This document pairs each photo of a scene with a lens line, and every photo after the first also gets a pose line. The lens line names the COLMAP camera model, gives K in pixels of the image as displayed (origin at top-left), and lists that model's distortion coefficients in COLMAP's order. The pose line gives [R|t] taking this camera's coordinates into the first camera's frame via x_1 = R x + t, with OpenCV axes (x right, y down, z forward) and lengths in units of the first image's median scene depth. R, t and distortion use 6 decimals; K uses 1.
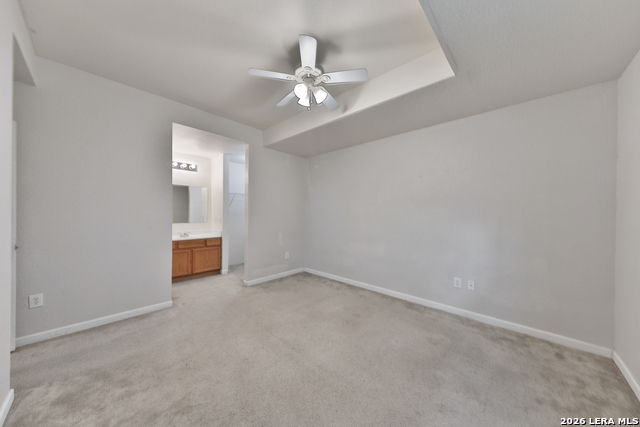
lens RADIAL K [[215.0, 0, 329.6], [0, 215.0, 212.9], [0, 0, 1]] dist [0.002958, -0.000237]
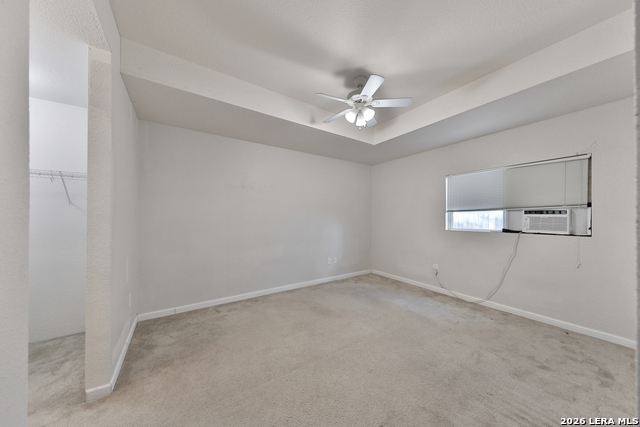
lens RADIAL K [[215.0, 0, 320.8], [0, 215.0, 215.6], [0, 0, 1]] dist [0.002958, -0.000237]
pose [[0.239105, -0.000670, 0.970993, -0.826211], [0.006574, 0.999978, -0.000928, -0.004861], [-0.970971, 0.006605, 0.239104, 0.598457]]
